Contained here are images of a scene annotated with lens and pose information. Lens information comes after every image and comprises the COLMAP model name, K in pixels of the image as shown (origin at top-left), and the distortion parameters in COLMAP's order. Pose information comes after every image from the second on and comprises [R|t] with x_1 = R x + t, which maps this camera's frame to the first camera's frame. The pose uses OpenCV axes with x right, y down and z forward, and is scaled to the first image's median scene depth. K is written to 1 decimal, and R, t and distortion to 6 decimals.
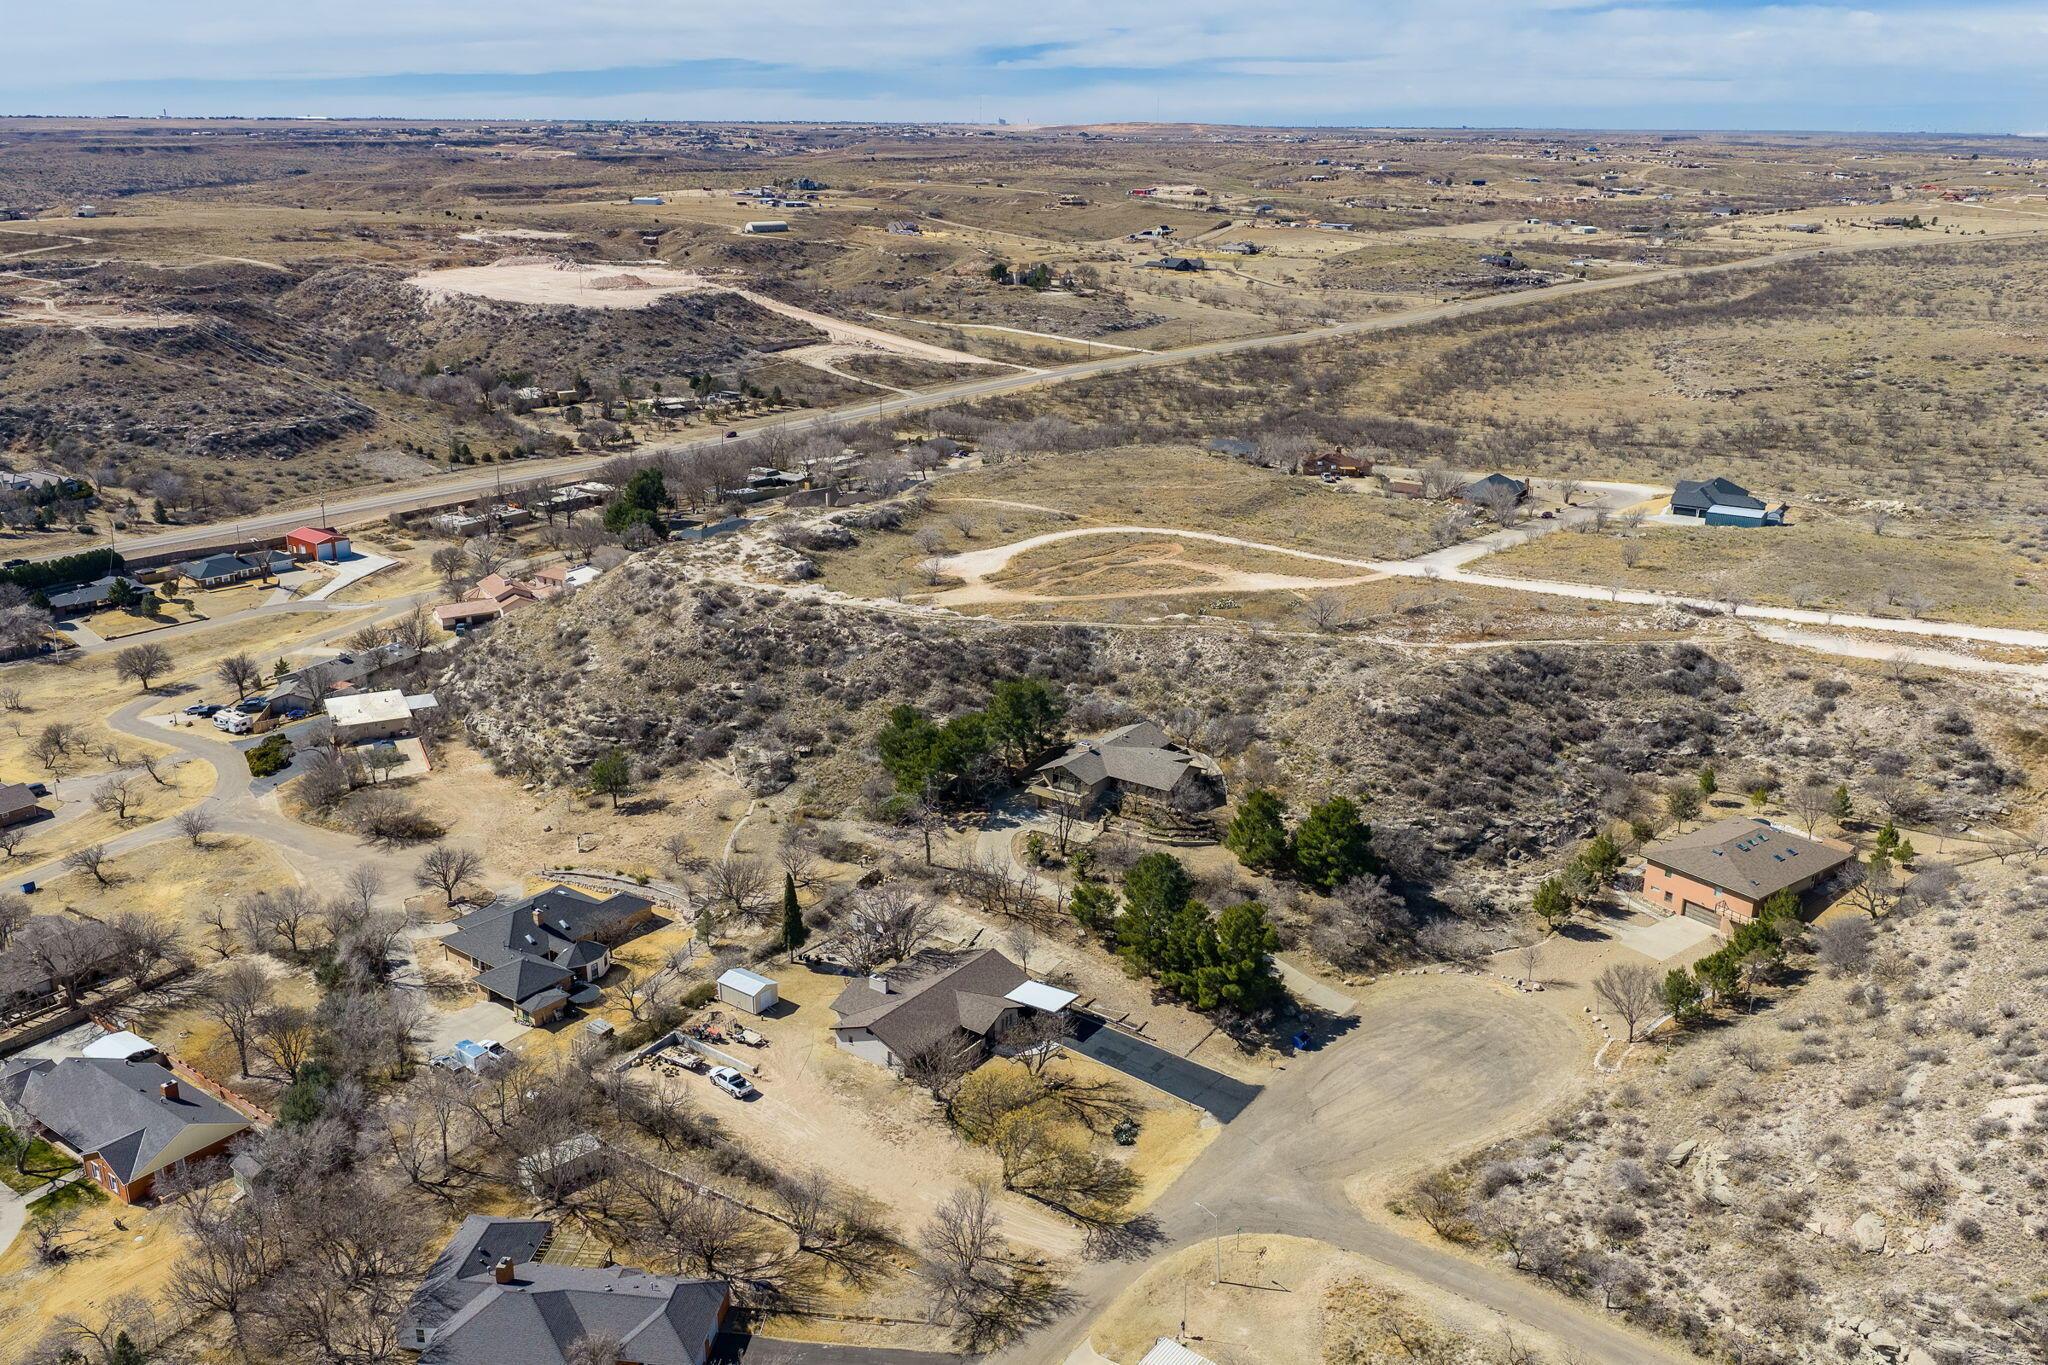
lens RADIAL K [[1689.2, 0, 1024.0], [0, 1689.2, 682.5], [0, 0, 1]] dist [0.015288, -0.026935]
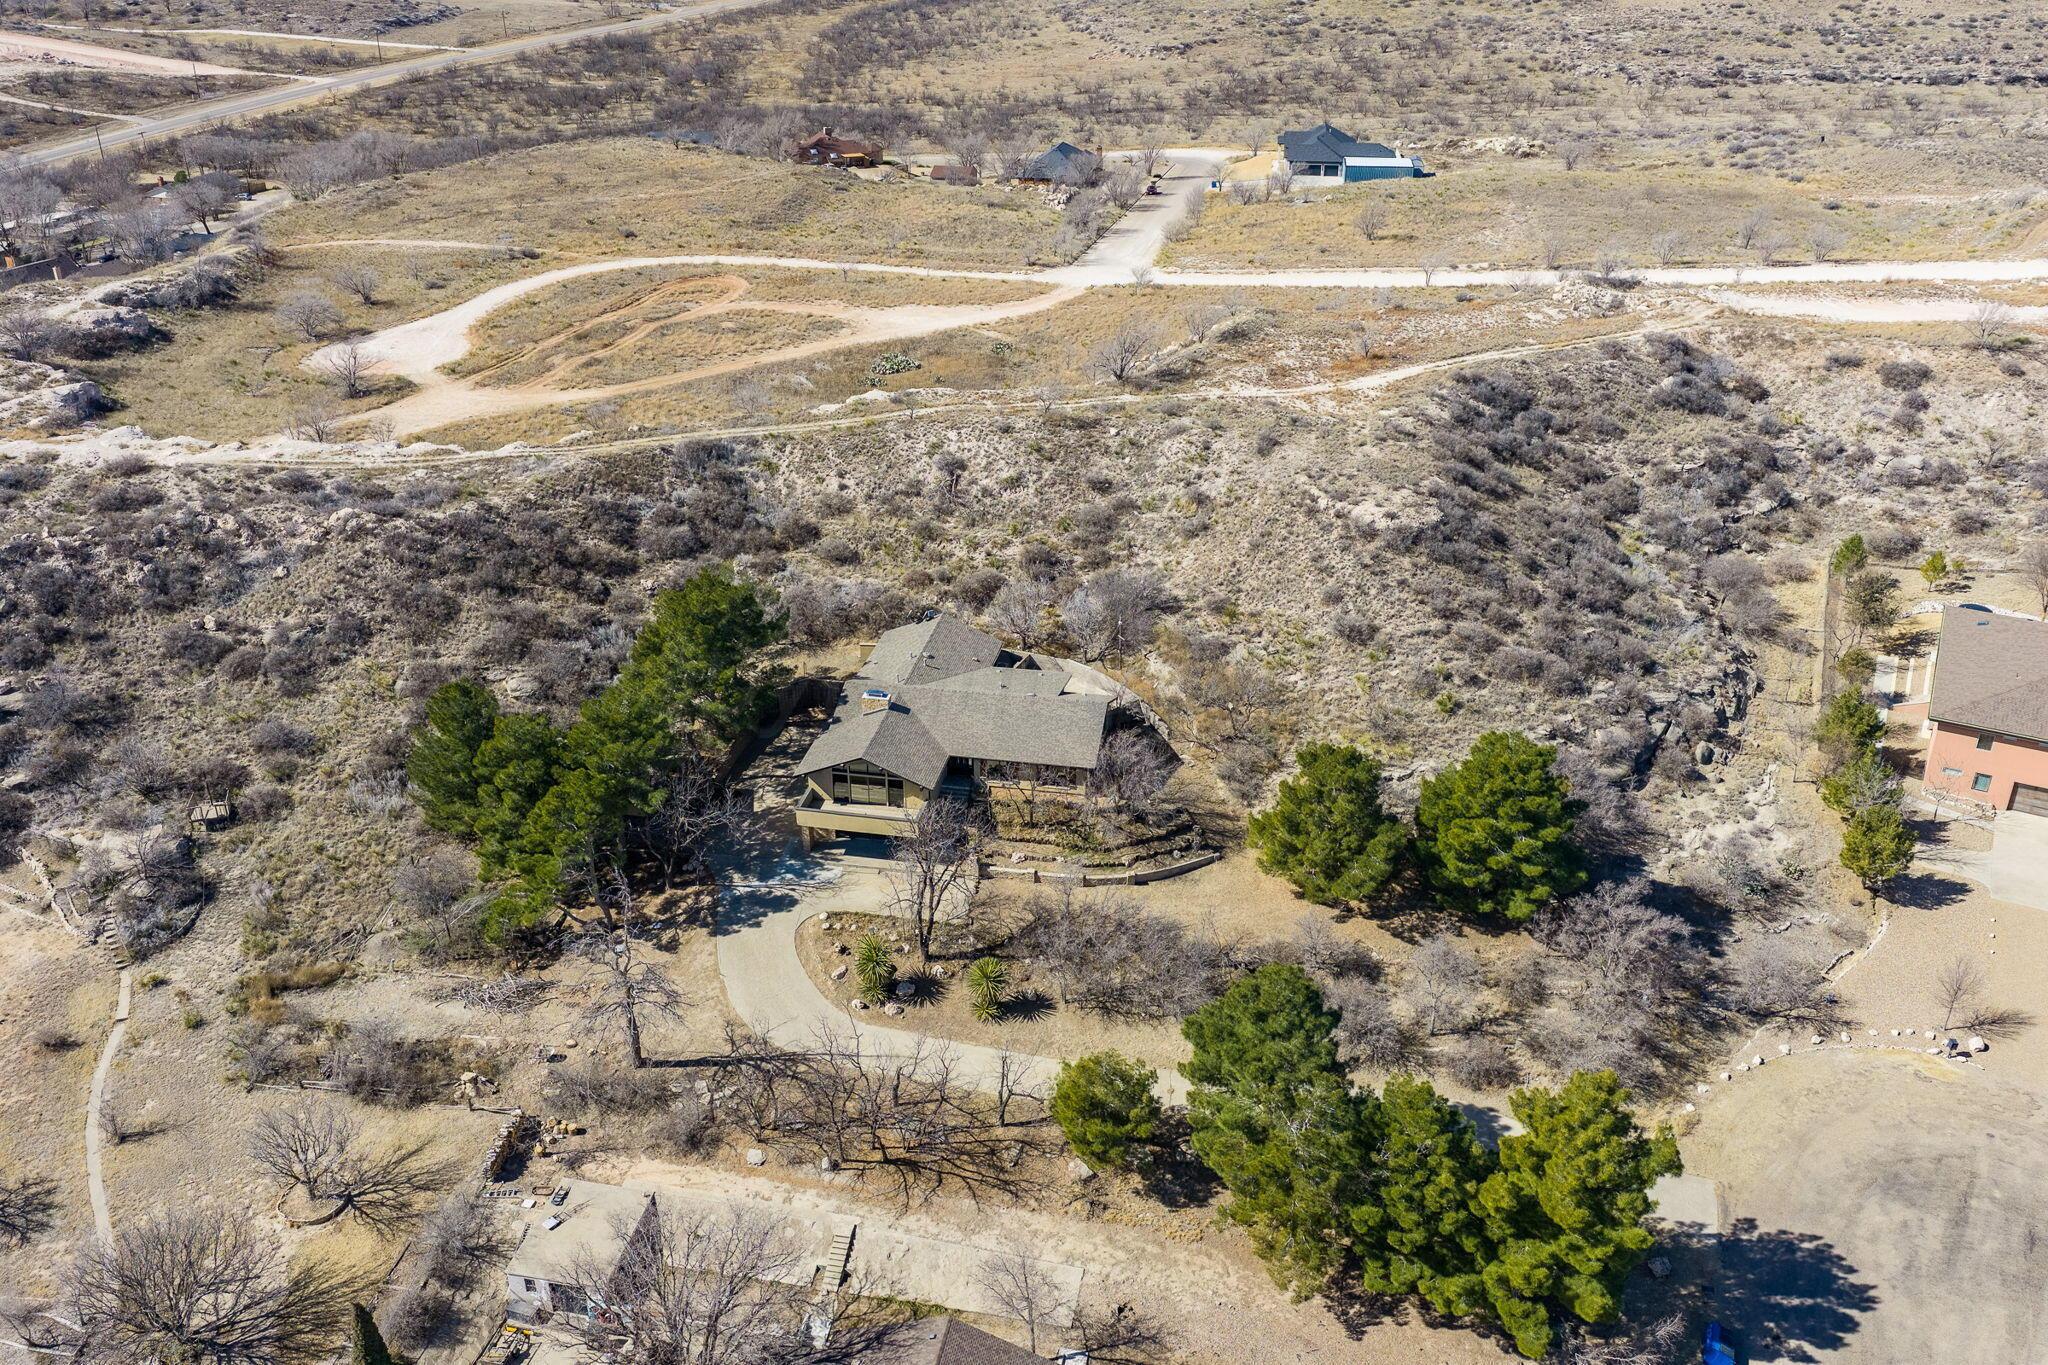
lens RADIAL K [[1689.2, 0, 1024.0], [0, 1689.2, 682.5], [0, 0, 1]] dist [0.015288, -0.026935]
pose [[0.909927, -0.195728, 0.365682, -0.090020], [0.139598, 0.974737, 0.174358, -0.040052], [-0.390570, -0.107605, 0.914263, 0.499986]]
